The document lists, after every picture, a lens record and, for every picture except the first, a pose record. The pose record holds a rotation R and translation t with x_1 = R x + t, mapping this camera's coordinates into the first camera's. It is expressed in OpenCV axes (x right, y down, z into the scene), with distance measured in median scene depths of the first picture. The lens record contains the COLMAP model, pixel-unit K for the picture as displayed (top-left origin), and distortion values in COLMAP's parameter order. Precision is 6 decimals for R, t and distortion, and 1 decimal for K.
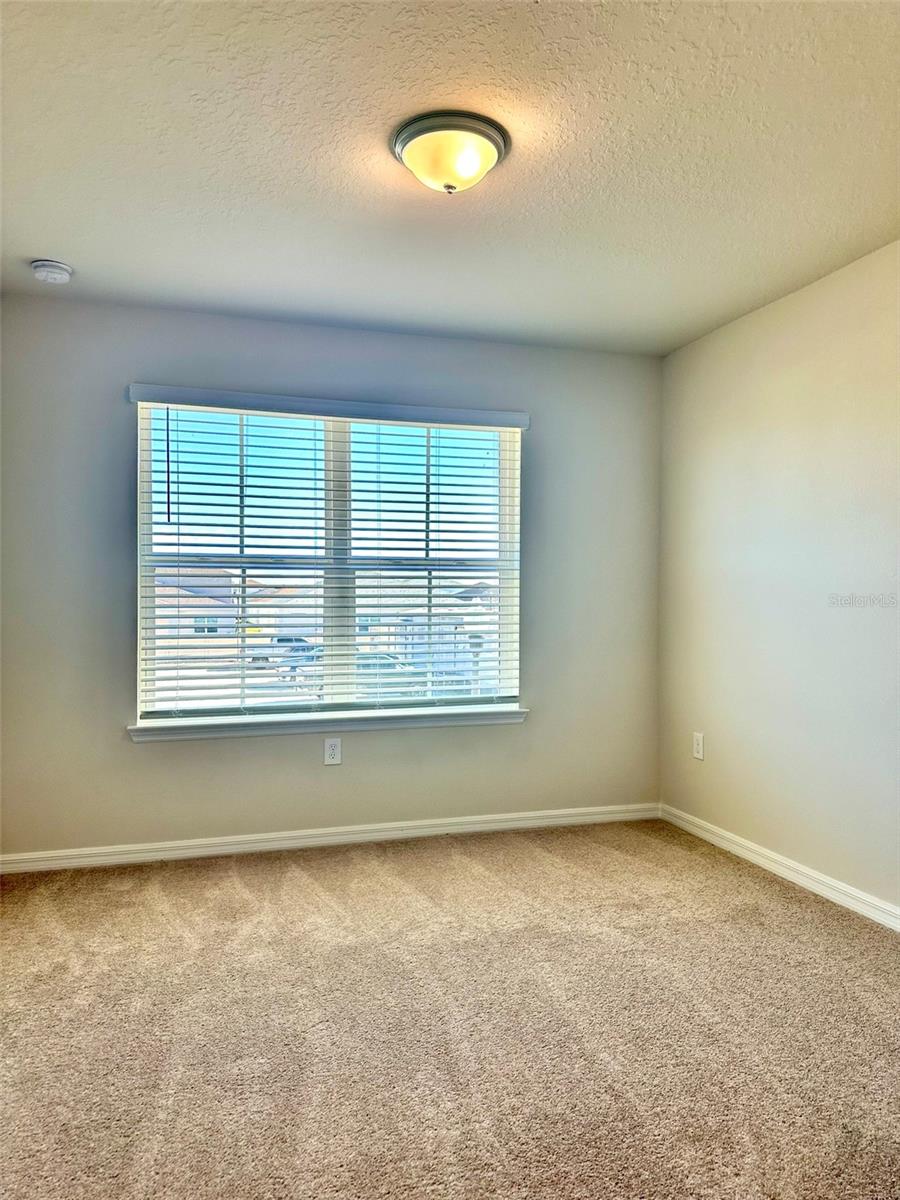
lens RADIAL K [[846.9, 0, 452.0], [0, 846.9, 597.6], [0, 0, 1]] dist [0.034679, -0.035716]
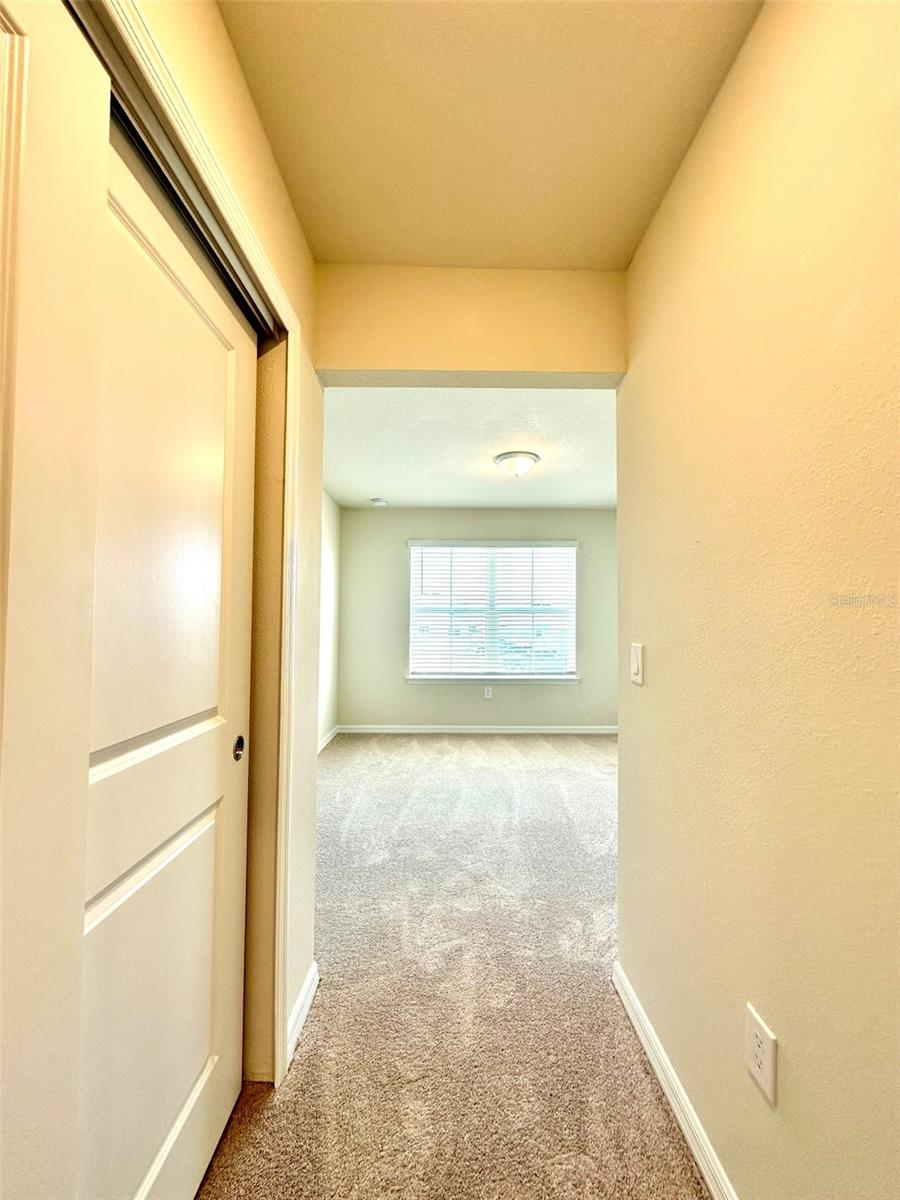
lens RADIAL K [[476.6, 0, 456.6], [0, 476.6, 598.2], [0, 0, 1]] dist [-0.002785, 0.000191]
pose [[0.960594, -0.008362, -0.277831, 0.182471], [-0.002543, 0.999241, -0.038867, -0.032026], [0.277945, 0.038042, 0.959843, -0.369072]]
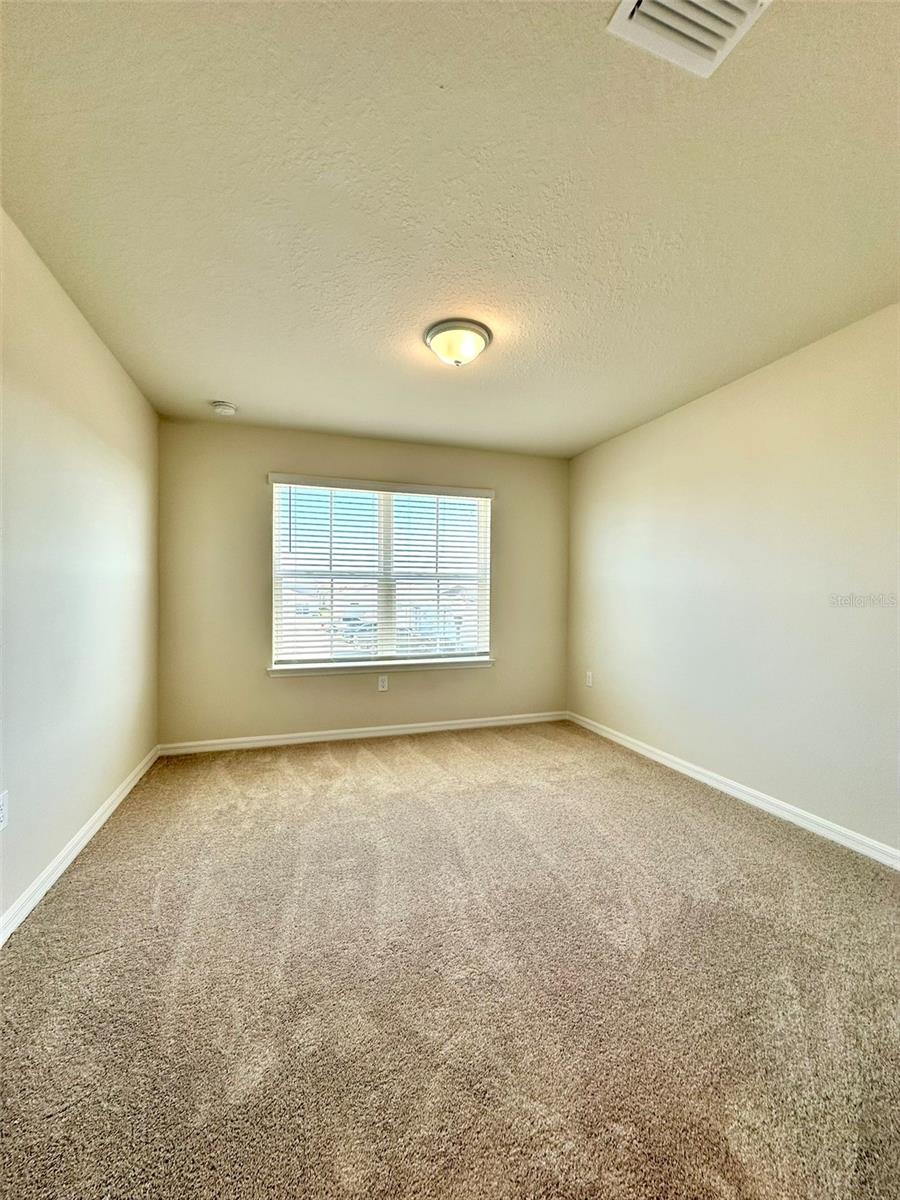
lens RADIAL K [[476.6, 0, 451.7], [0, 476.6, 597.6], [0, 0, 1]] dist [-0.002785, 0.000191]
pose [[0.999755, 0.001822, 0.022057, -0.028559], [-0.001958, 0.999979, 0.006130, -0.002091], [-0.022046, -0.006172, 0.999738, 0.014534]]
